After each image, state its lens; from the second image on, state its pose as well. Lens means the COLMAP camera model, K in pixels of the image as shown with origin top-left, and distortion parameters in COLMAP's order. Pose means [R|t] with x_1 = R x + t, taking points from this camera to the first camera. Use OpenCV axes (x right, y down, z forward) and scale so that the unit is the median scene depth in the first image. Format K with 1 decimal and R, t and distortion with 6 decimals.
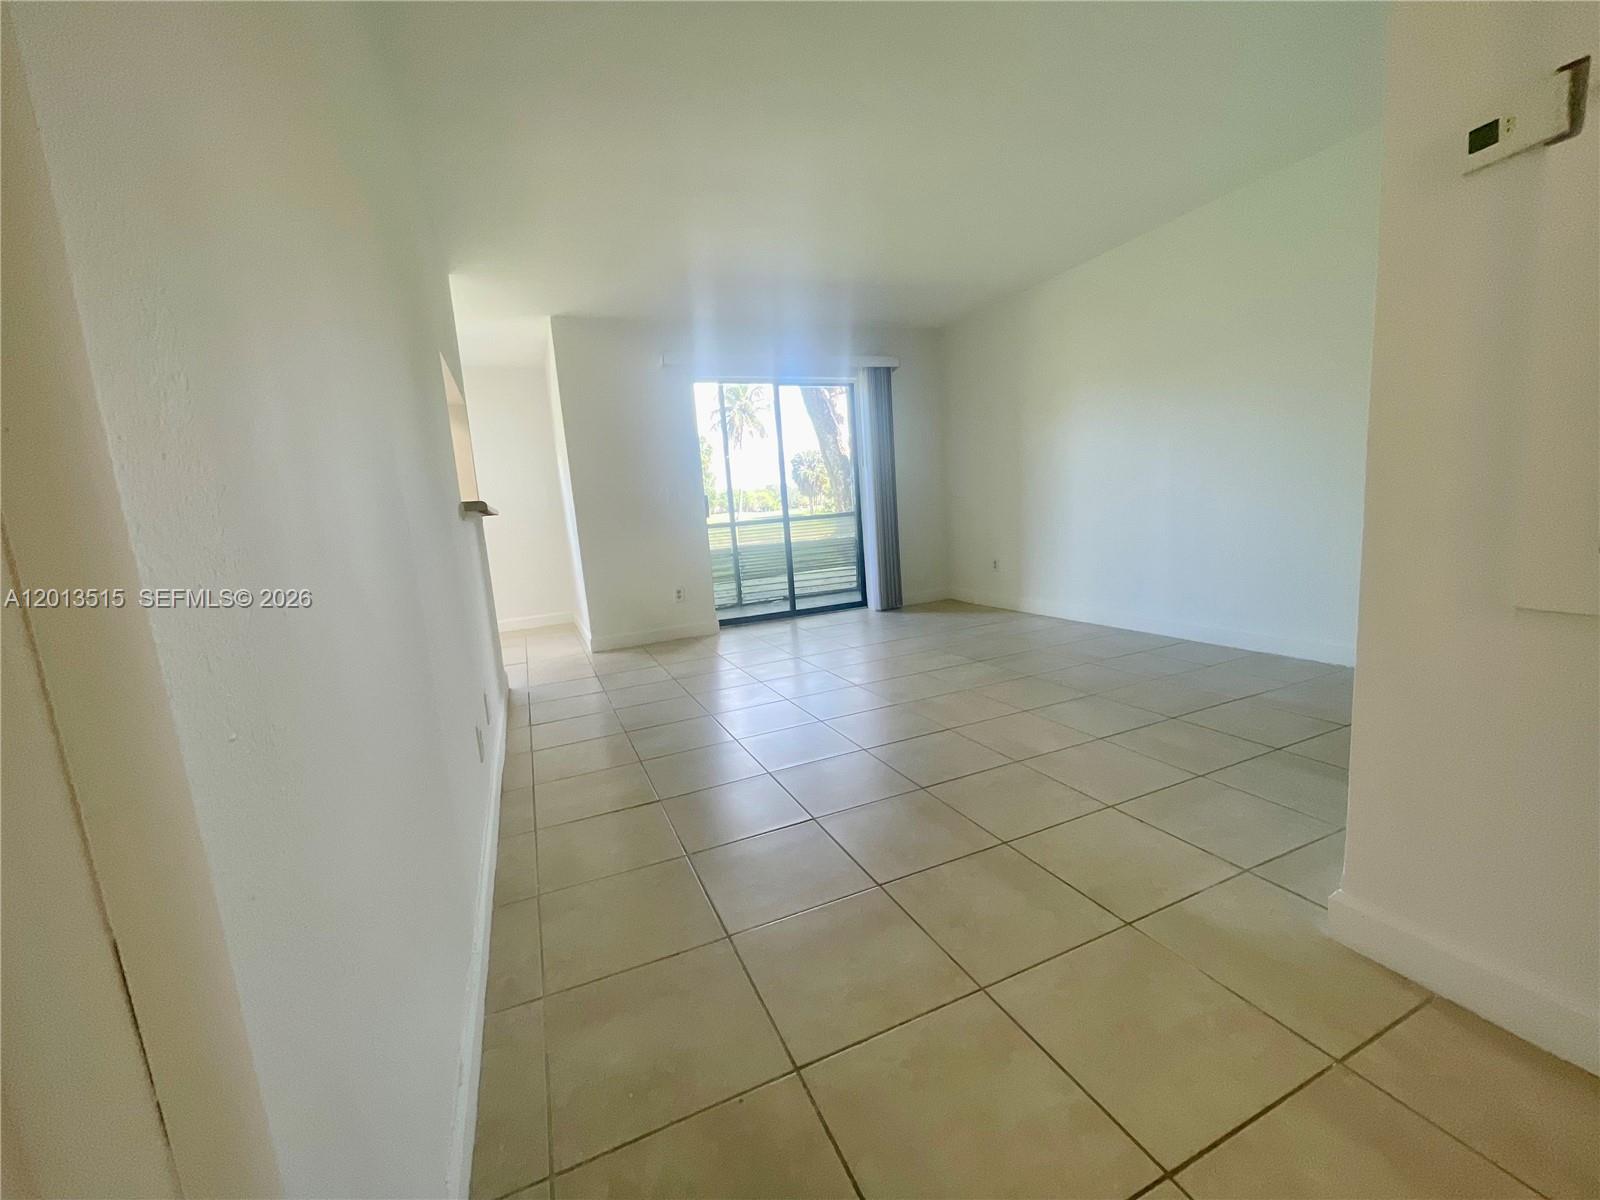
lens RADIAL K [[647.4, 0, 794.4], [0, 647.4, 599.0], [0, 0, 1]] dist [0.001325, 0.000321]
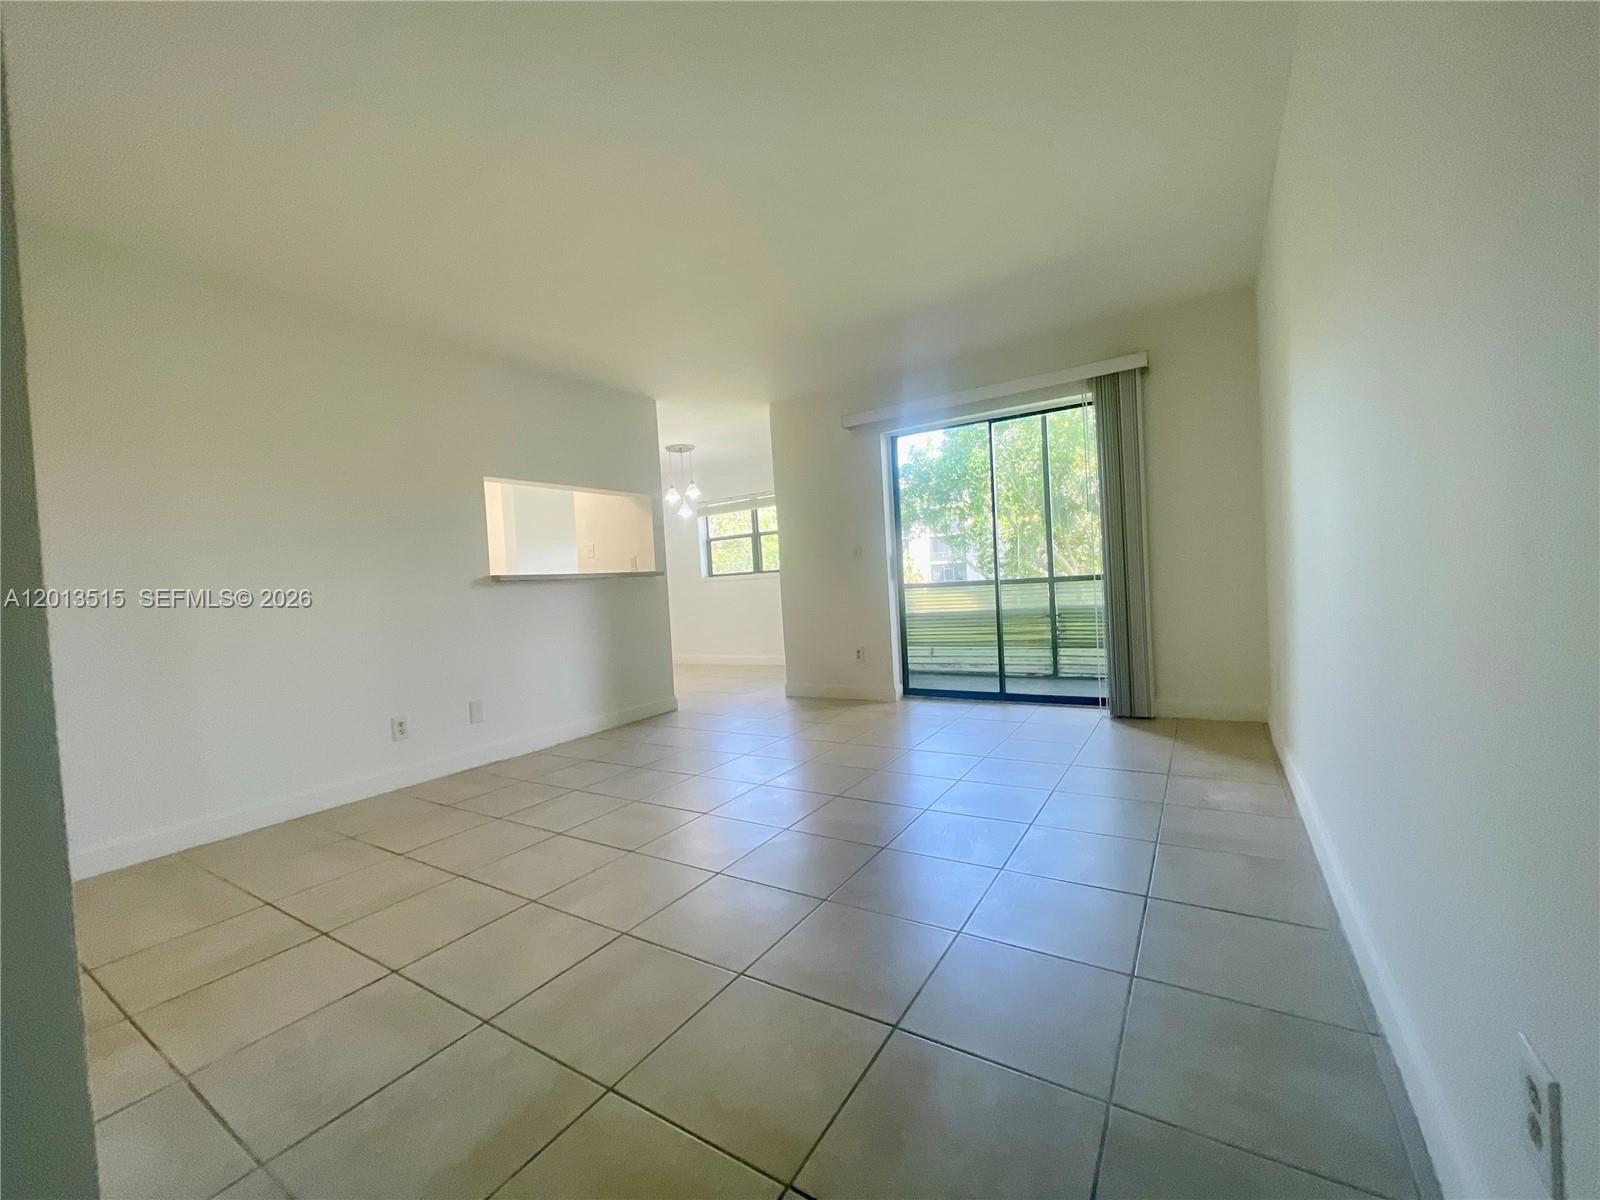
lens RADIAL K [[647.4, 0, 797.7], [0, 647.4, 604.5], [0, 0, 1]] dist [0.001325, 0.000321]
pose [[0.576194, 0.065176, -0.814710, 0.508392], [-0.100043, 0.994944, 0.008841, -0.073718], [0.811167, 0.076412, 0.579801, 0.309236]]
